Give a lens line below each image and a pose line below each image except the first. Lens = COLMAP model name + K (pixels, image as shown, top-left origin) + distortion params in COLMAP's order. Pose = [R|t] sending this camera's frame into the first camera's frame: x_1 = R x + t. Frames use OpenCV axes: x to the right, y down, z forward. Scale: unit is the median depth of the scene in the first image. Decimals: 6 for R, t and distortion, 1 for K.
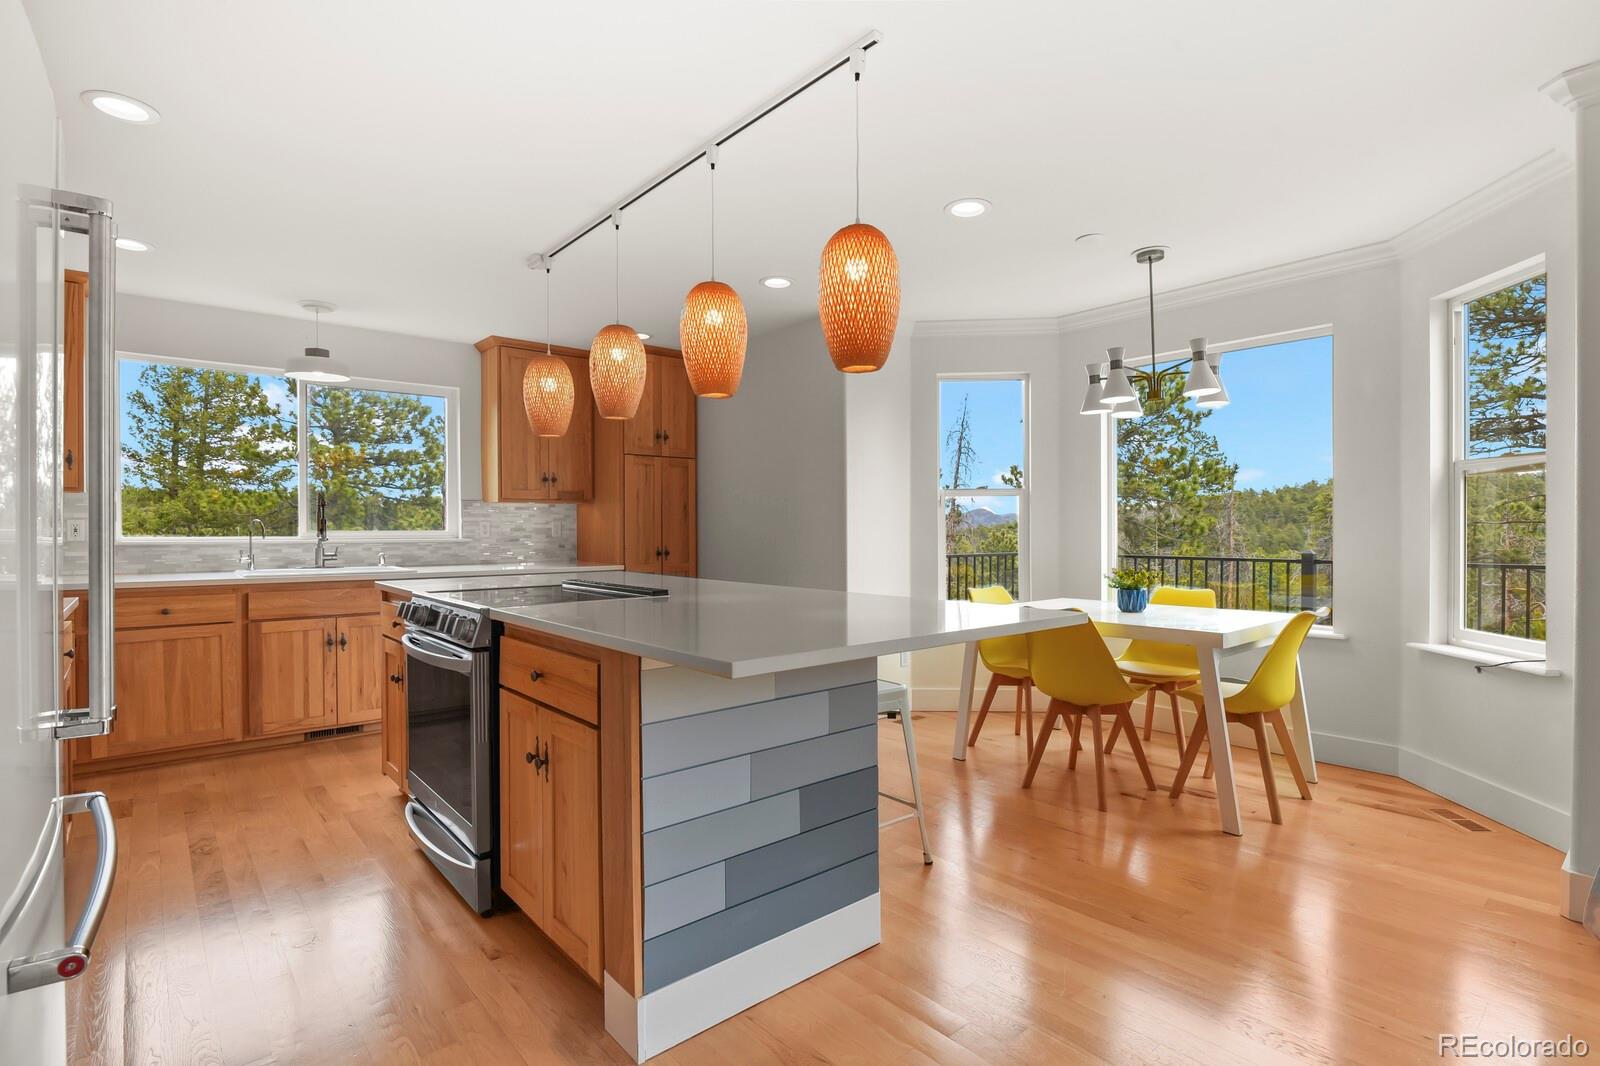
lens RADIAL K [[783.4, 0, 806.5], [0, 783.4, 529.9], [0, 0, 1]] dist [-0.010557, -0.003750]
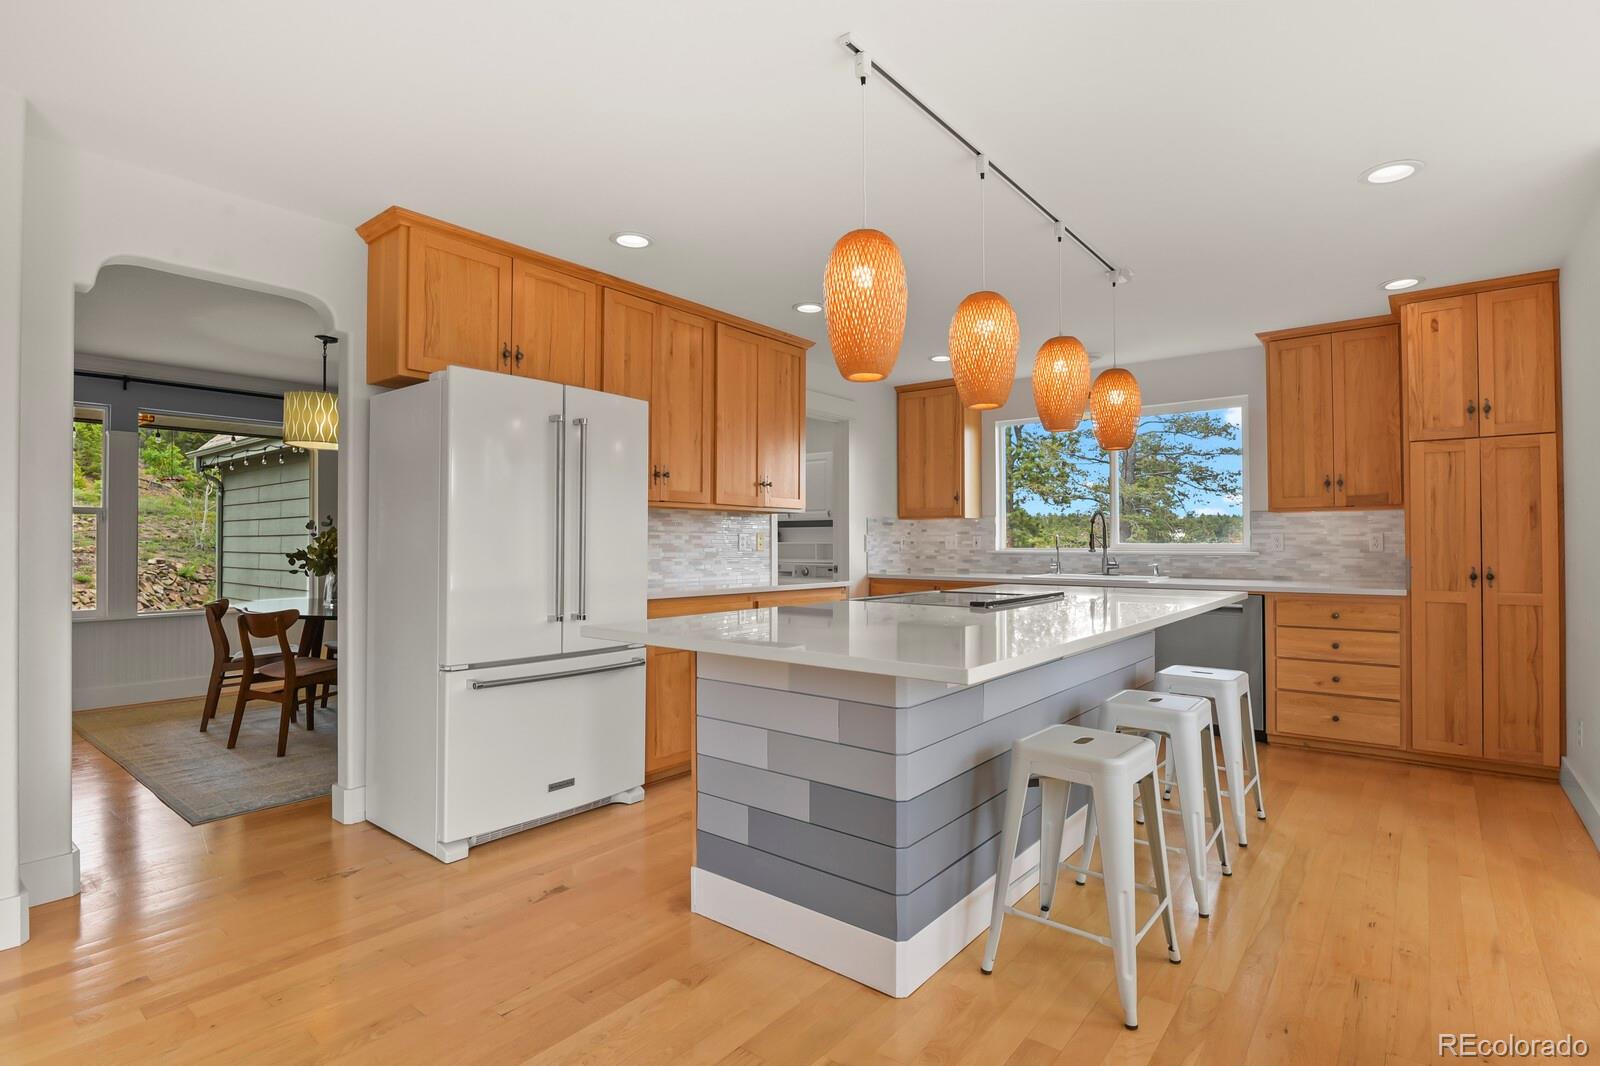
lens RADIAL K [[783.4, 0, 800.9], [0, 783.4, 535.1], [0, 0, 1]] dist [-0.010557, -0.003750]
pose [[0.187379, -0.008151, -0.982254, 0.386861], [-0.000545, 0.999965, -0.008401, -0.001050], [0.982287, 0.002109, 0.187368, 0.286313]]
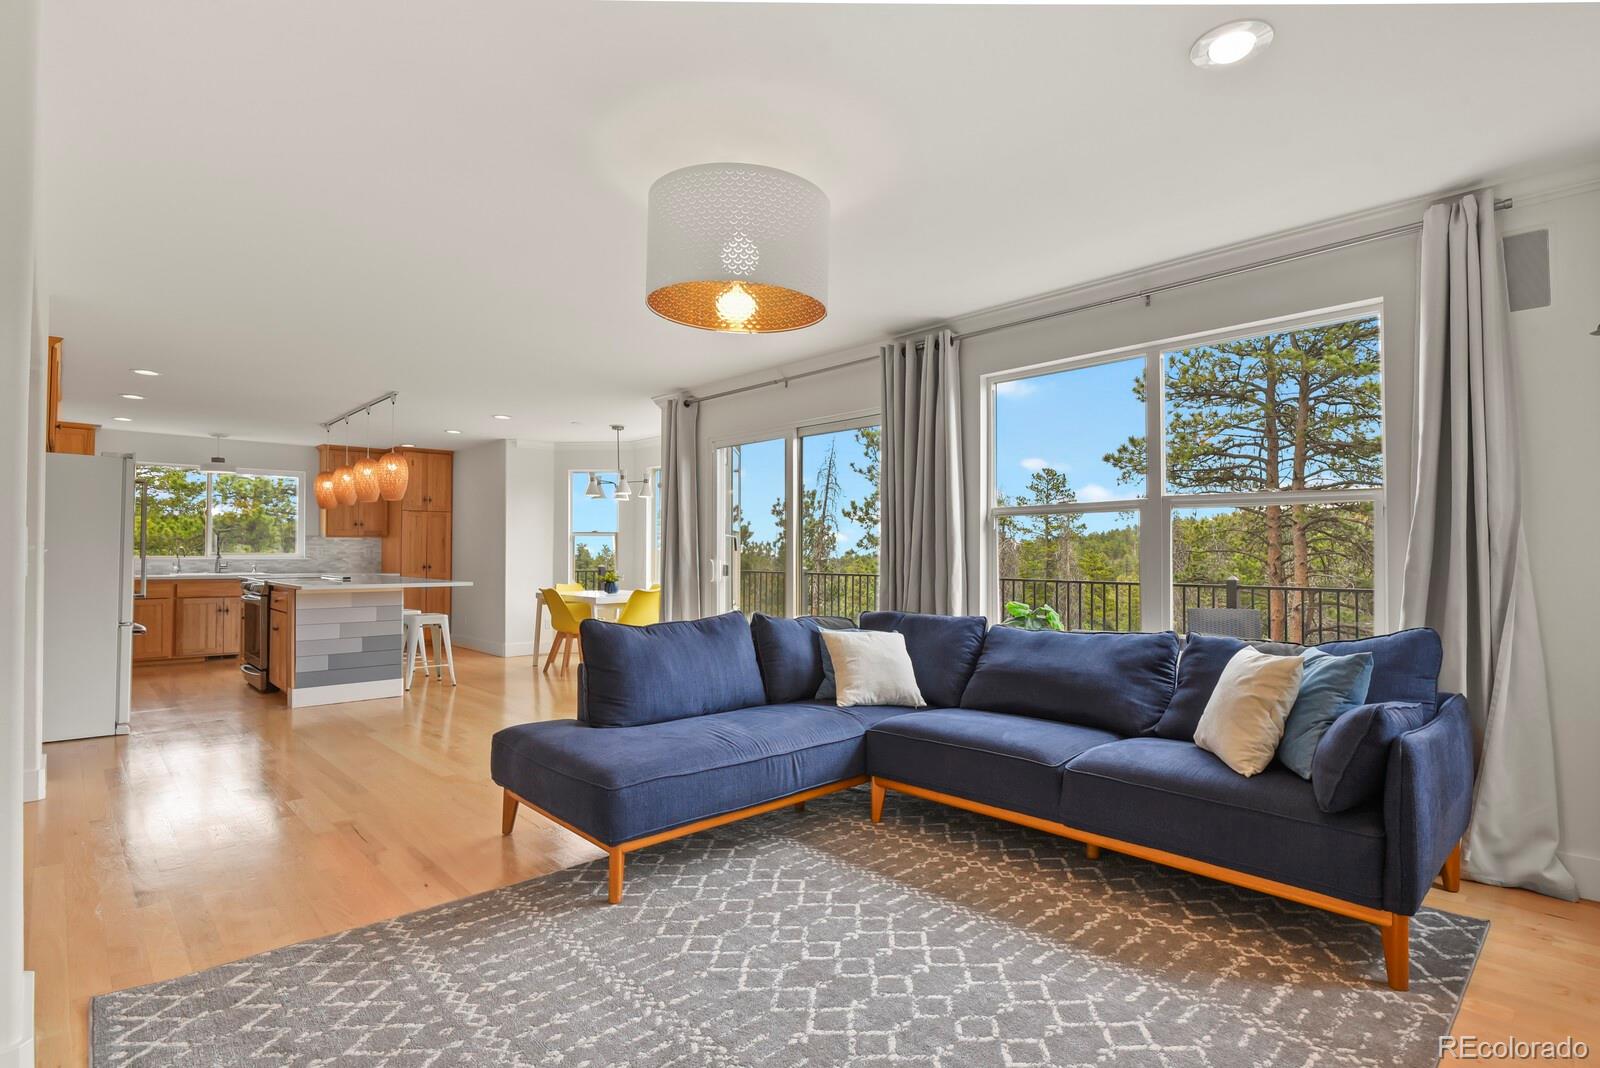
lens RADIAL K [[783.4, 0, 807.2], [0, 783.4, 532.9], [0, 0, 1]] dist [-0.010557, -0.003750]
pose [[0.998007, 0.007560, 0.062649, 0.560279], [-0.005765, 0.999569, -0.028777, -0.001147], [-0.062840, 0.028358, 0.997621, -0.795248]]
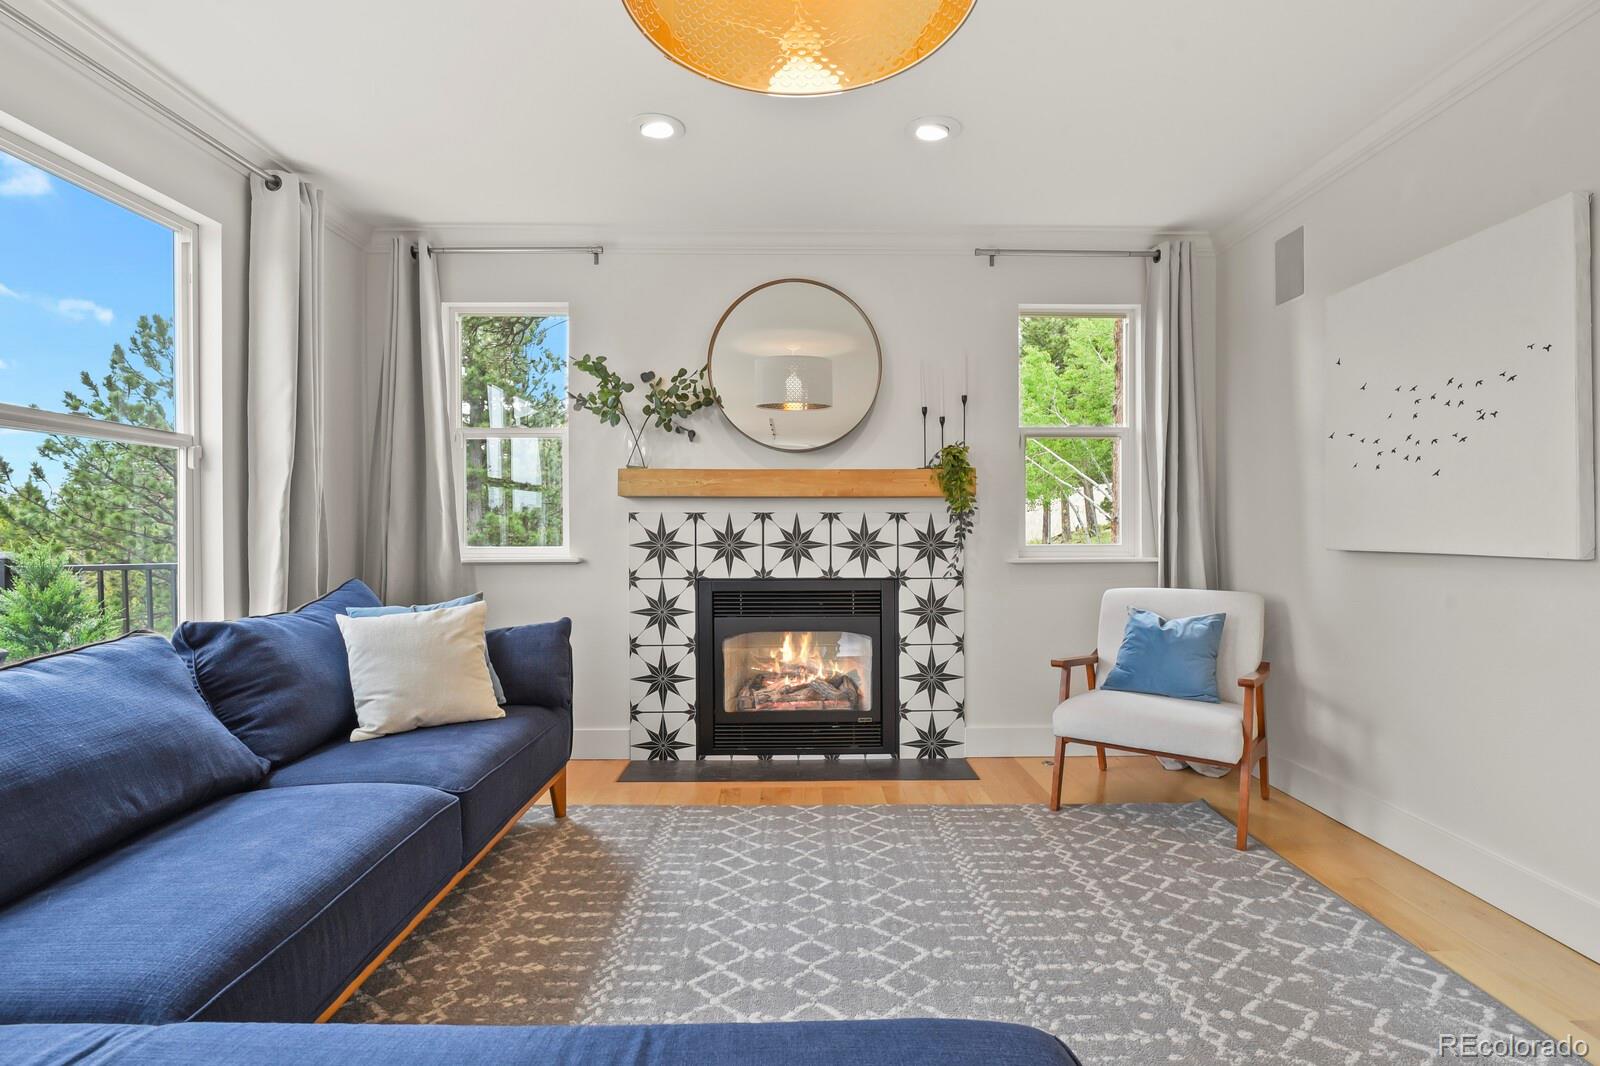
lens RADIAL K [[783.4, 0, 816.4], [0, 783.4, 530.7], [0, 0, 1]] dist [-0.010557, -0.003750]
pose [[-0.778528, 0.001862, 0.627607, 0.395801], [0.006618, 0.999964, 0.005243, 0.007461], [-0.627575, 0.008235, -0.778512, -0.135529]]
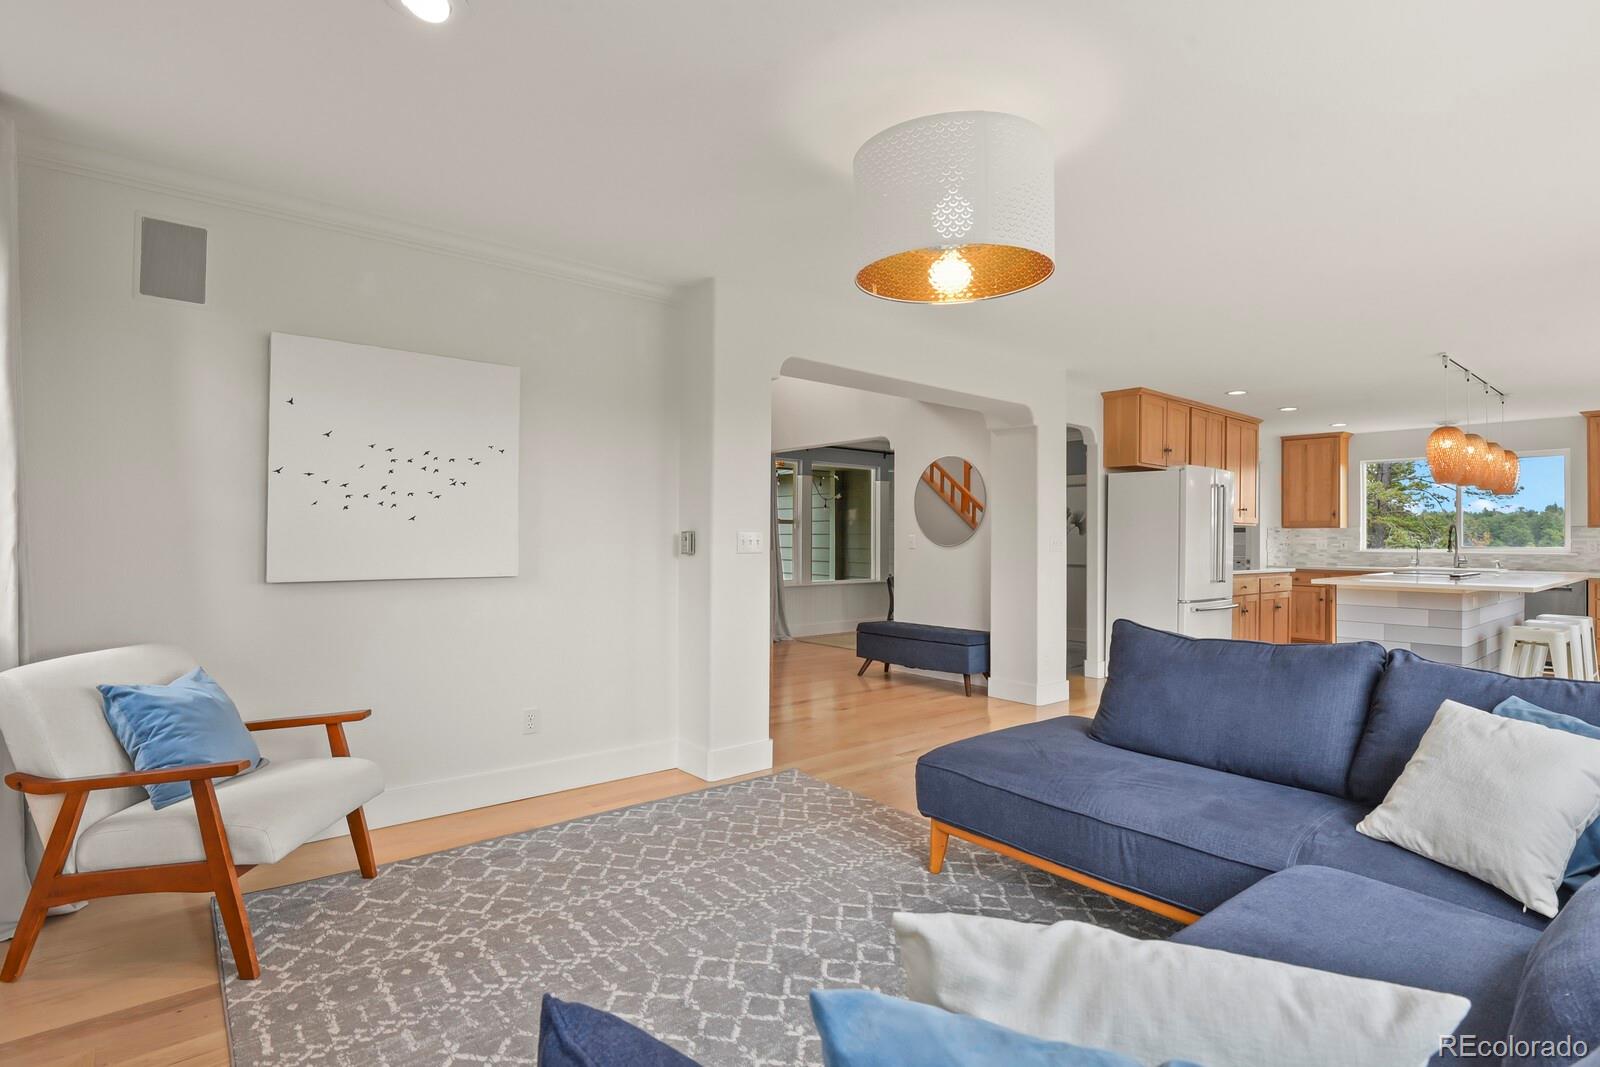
lens RADIAL K [[783.4, 0, 803.0], [0, 783.4, 534.2], [0, 0, 1]] dist [-0.010557, -0.003750]
pose [[-0.007213, -0.003490, -0.999968, 0.983241], [-0.007003, 0.999970, -0.003440, -0.008595], [0.999949, 0.006978, -0.007237, -0.396887]]
